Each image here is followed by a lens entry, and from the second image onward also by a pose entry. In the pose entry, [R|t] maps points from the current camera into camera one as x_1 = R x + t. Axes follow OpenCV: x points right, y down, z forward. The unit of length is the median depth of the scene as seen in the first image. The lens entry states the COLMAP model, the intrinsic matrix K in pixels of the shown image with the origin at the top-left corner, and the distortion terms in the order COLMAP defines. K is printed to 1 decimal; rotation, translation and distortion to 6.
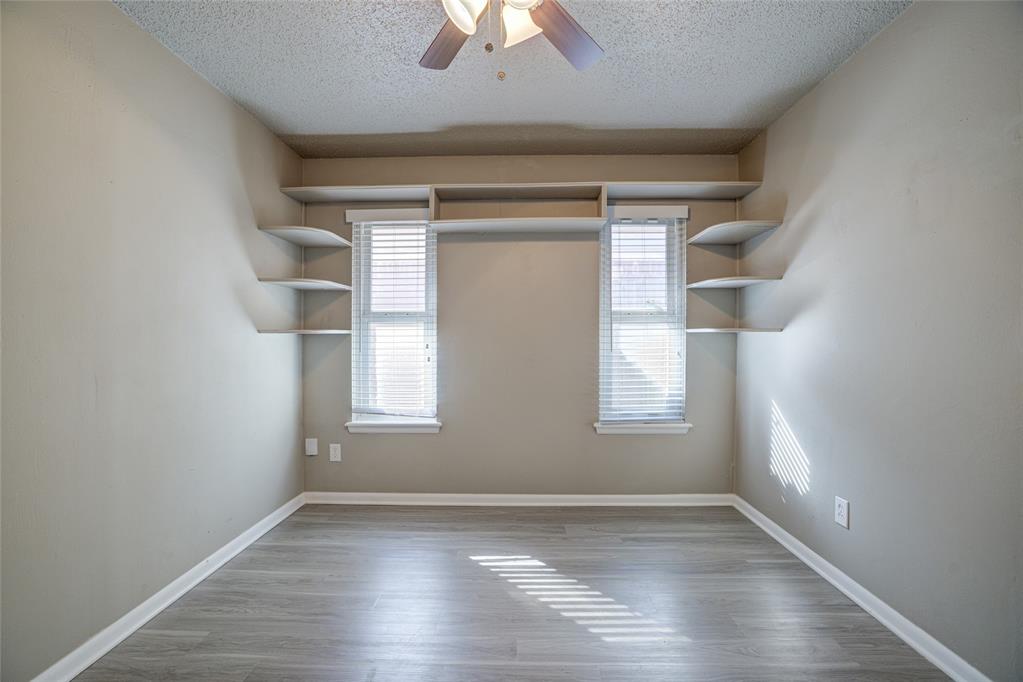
lens RADIAL K [[439.8, 0, 515.1], [0, 439.8, 338.0], [0, 0, 1]] dist [-0.045294, 0.016223]
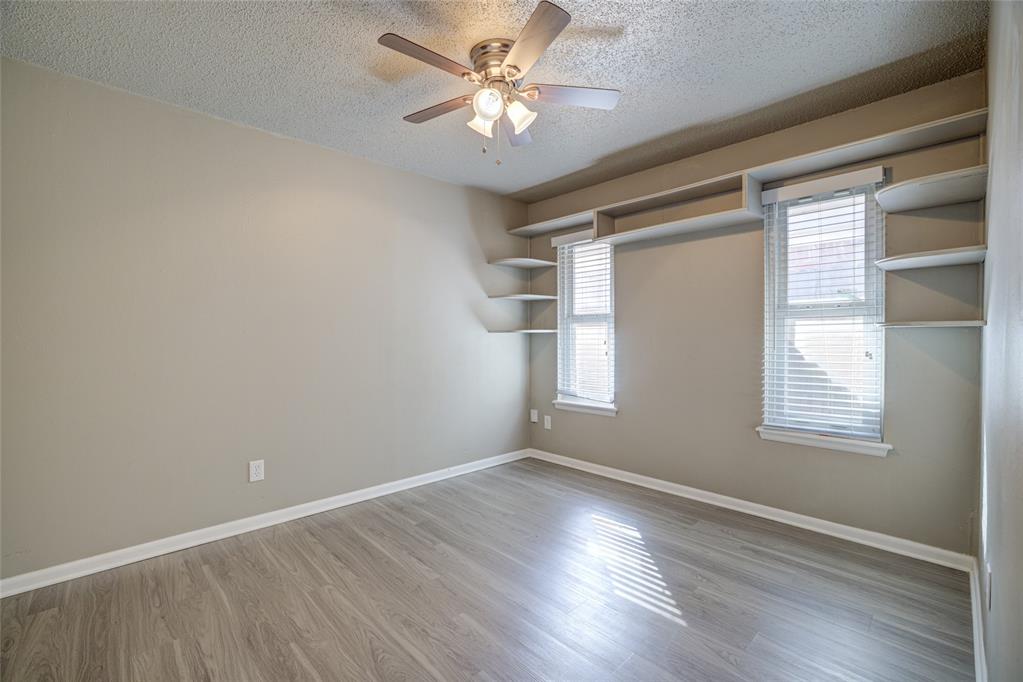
lens RADIAL K [[439.8, 0, 509.1], [0, 439.8, 337.4], [0, 0, 1]] dist [-0.045294, 0.016223]
pose [[0.701686, 0.000140, -0.712486, 0.467977], [0.003463, 0.999987, 0.003607, -0.000296], [0.712478, -0.004998, 0.701677, -0.018728]]
